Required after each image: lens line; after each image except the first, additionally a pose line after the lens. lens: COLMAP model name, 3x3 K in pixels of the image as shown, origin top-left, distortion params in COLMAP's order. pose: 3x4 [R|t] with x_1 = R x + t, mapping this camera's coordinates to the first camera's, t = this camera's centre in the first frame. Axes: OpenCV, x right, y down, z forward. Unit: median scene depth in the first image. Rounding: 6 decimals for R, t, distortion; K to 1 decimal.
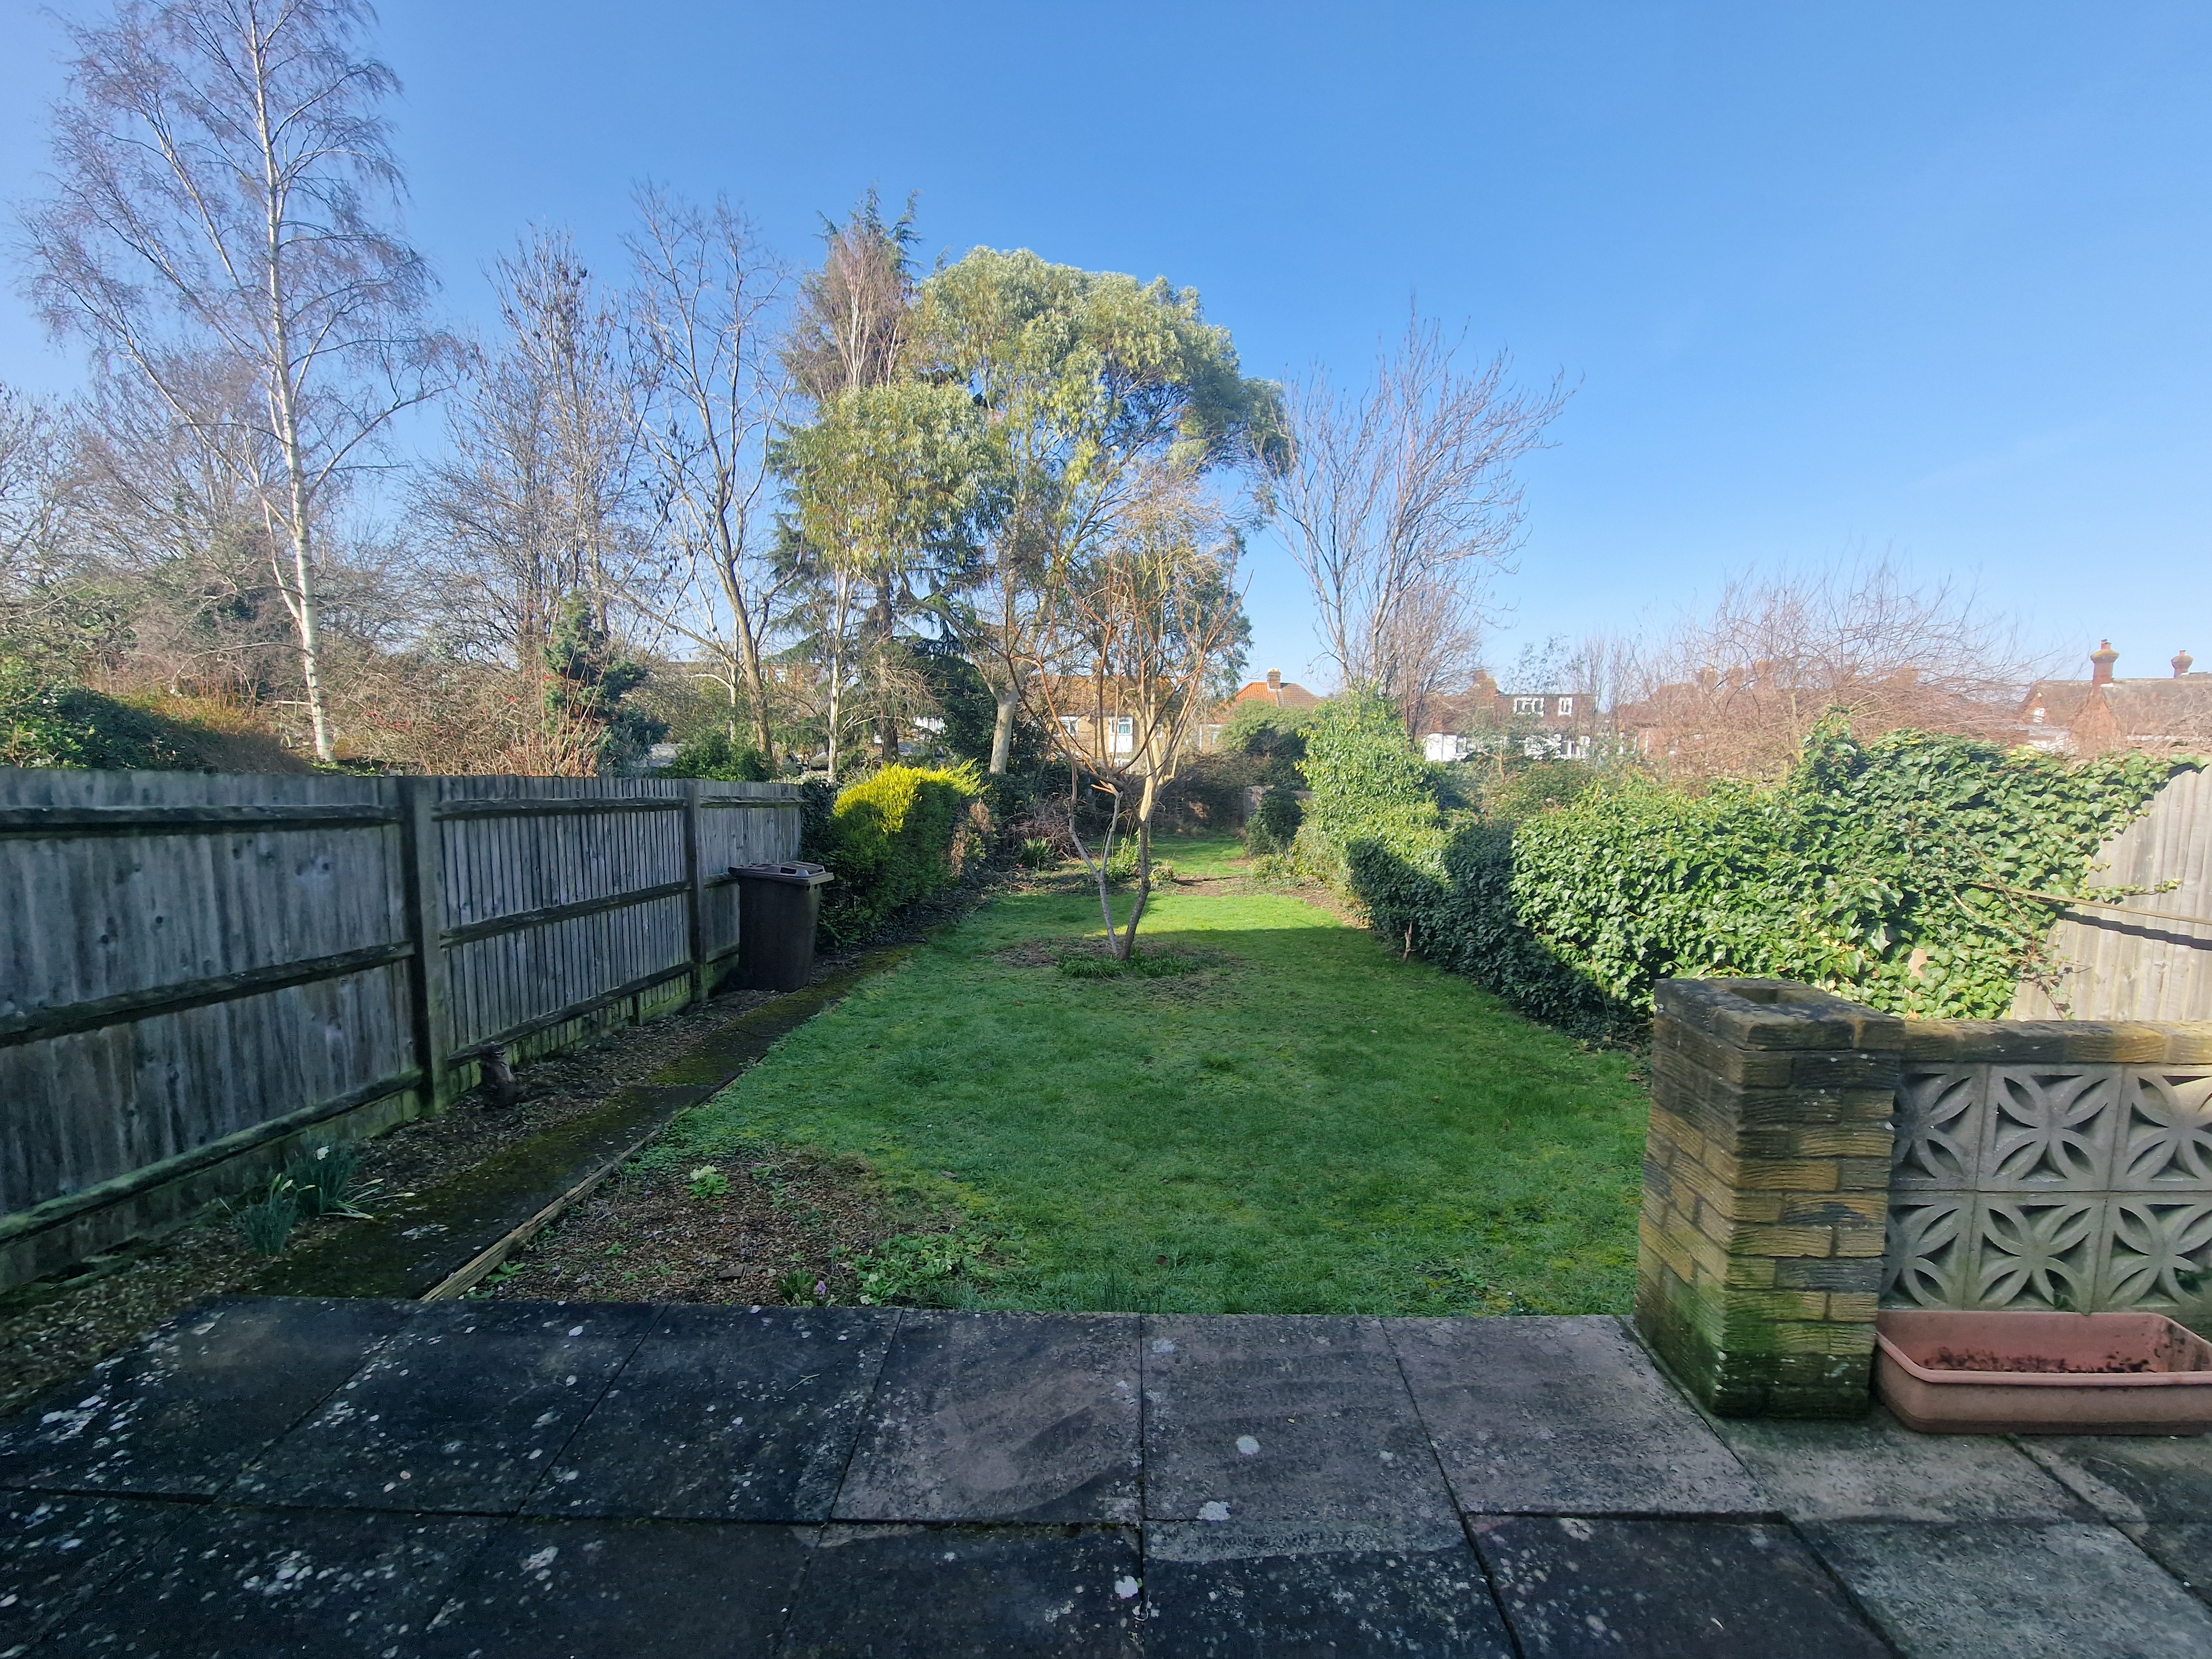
lens RADIAL K [[901.3, 0, 1109.5], [0, 901.3, 838.9], [0, 0, 1]] dist [-0.002260, -0.000238]
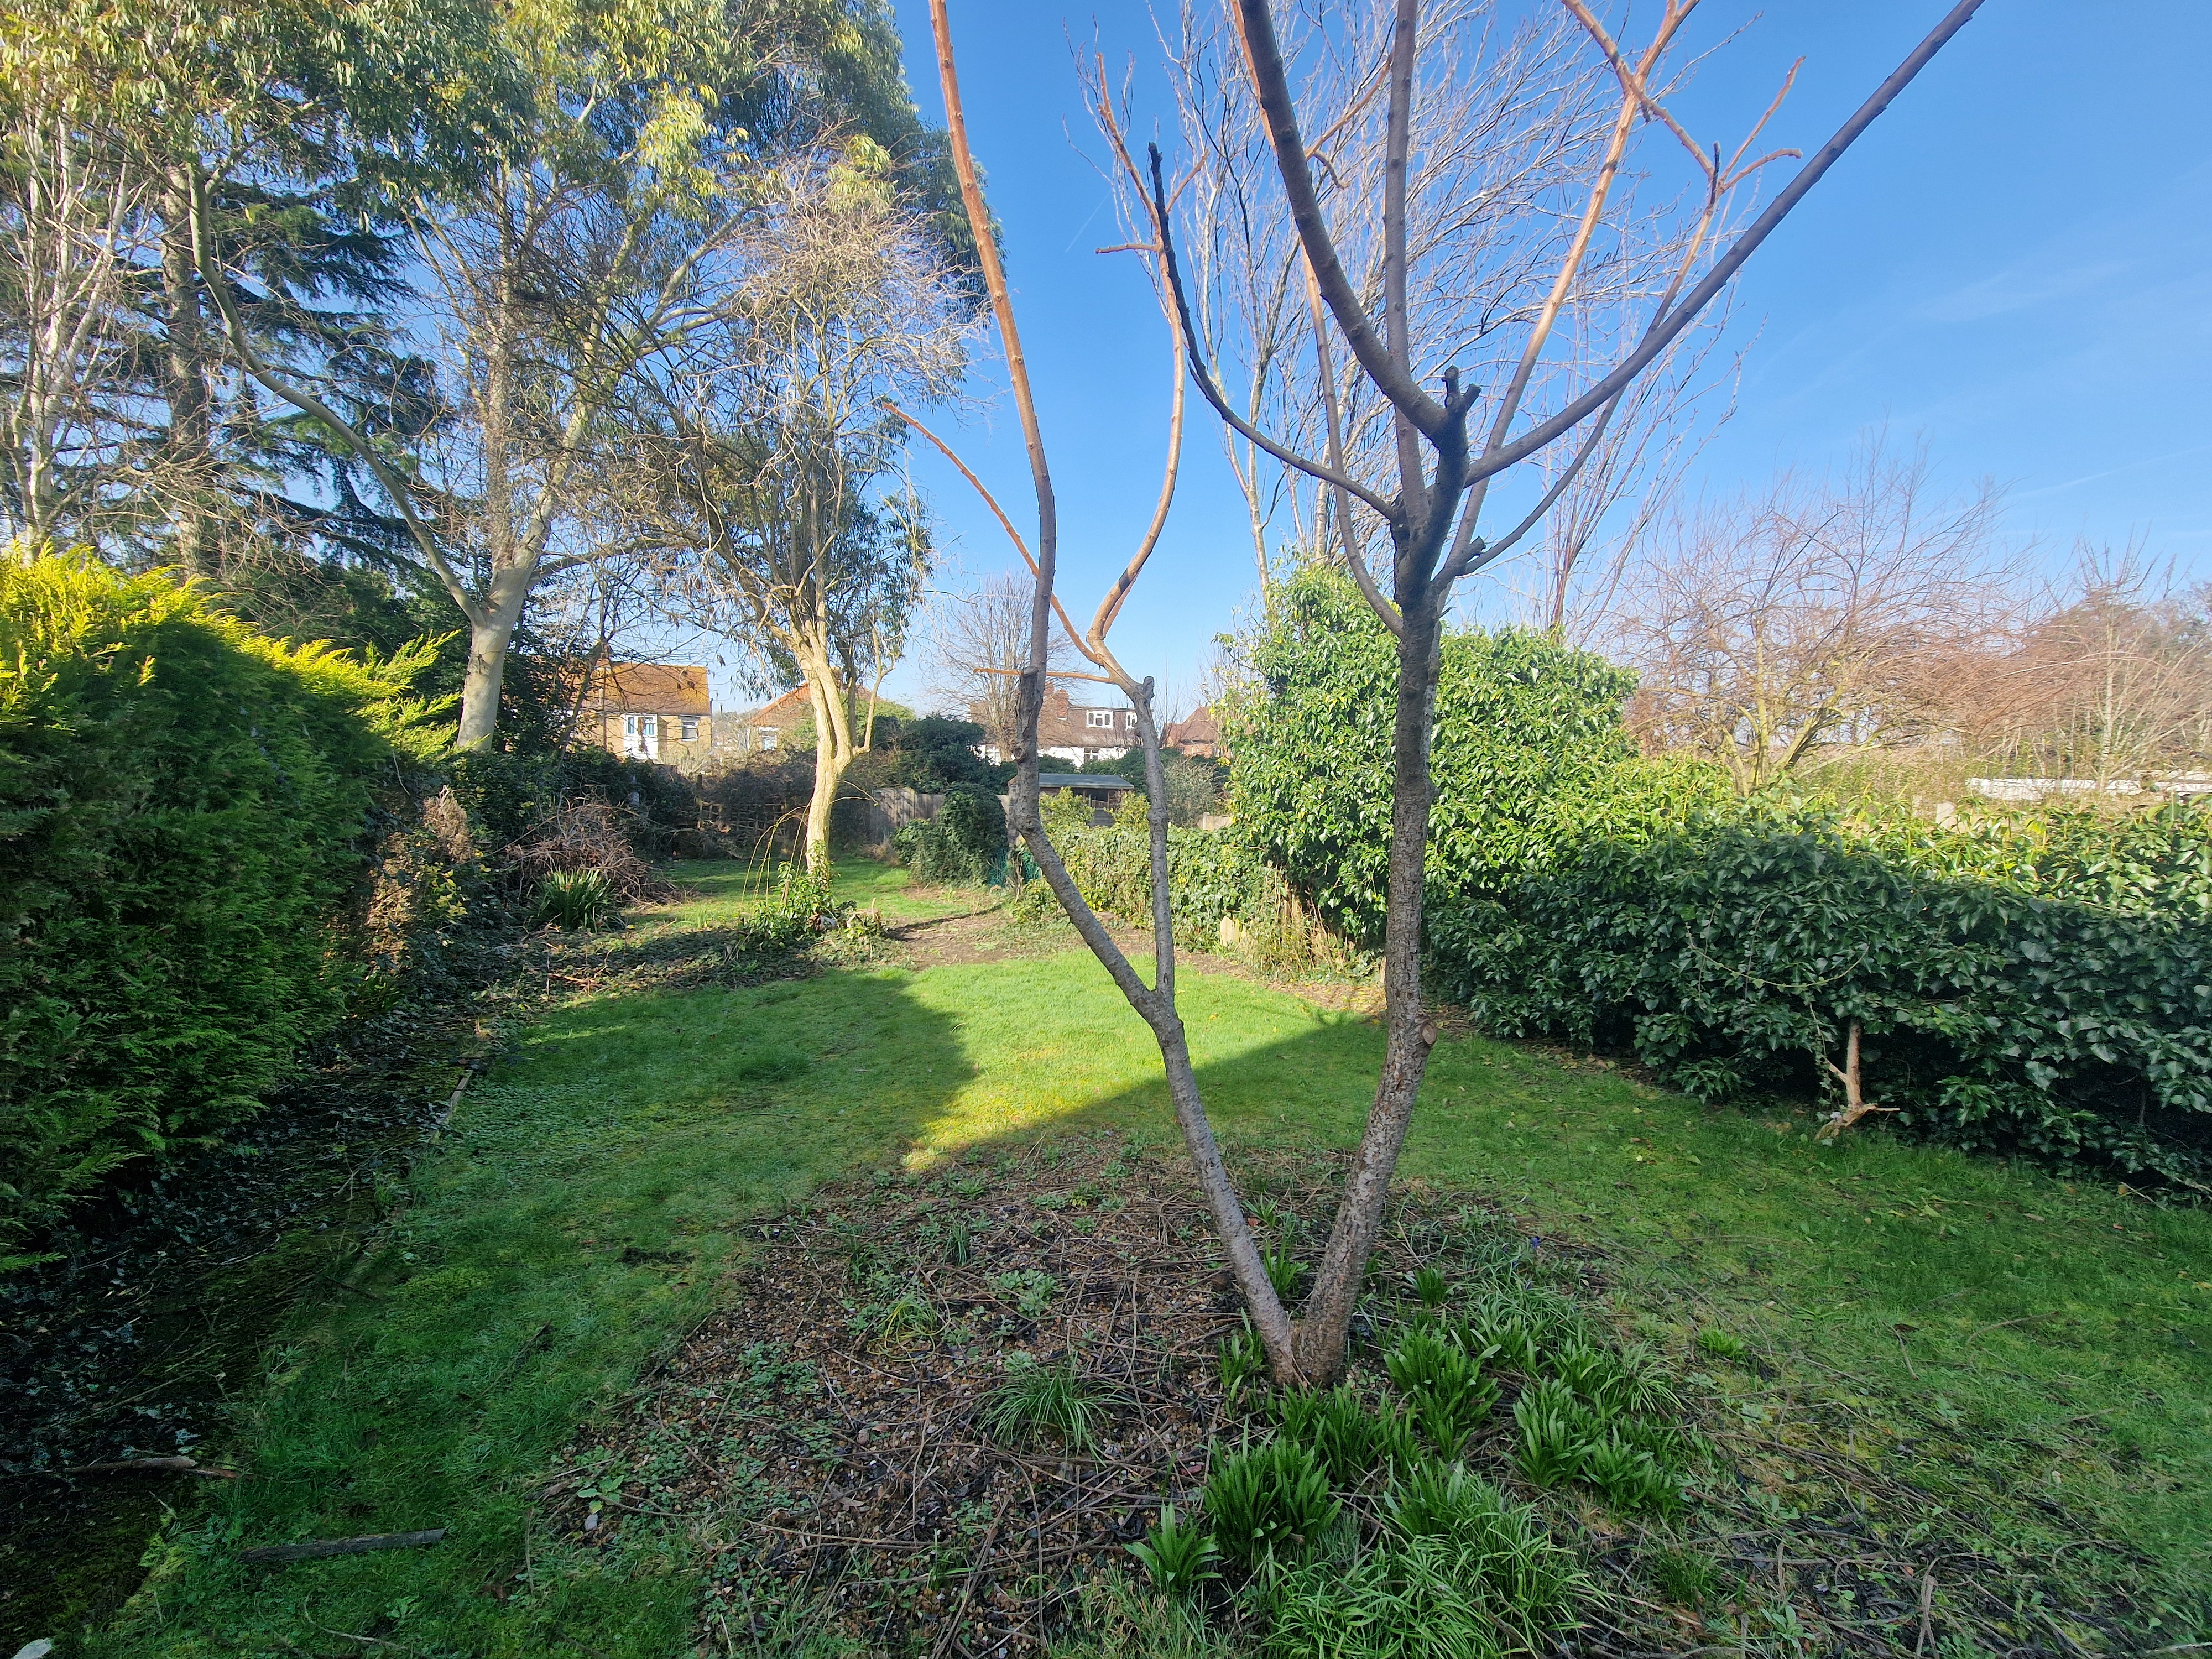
lens RADIAL K [[901.3, 0, 1103.1], [0, 901.3, 825.5], [0, 0, 1]] dist [-0.002260, -0.000238]
pose [[0.871257, -0.020679, 0.490391, -0.074267], [0.039896, 0.998790, -0.028763, 0.001229], [-0.489203, 0.044624, 0.871028, 0.420173]]
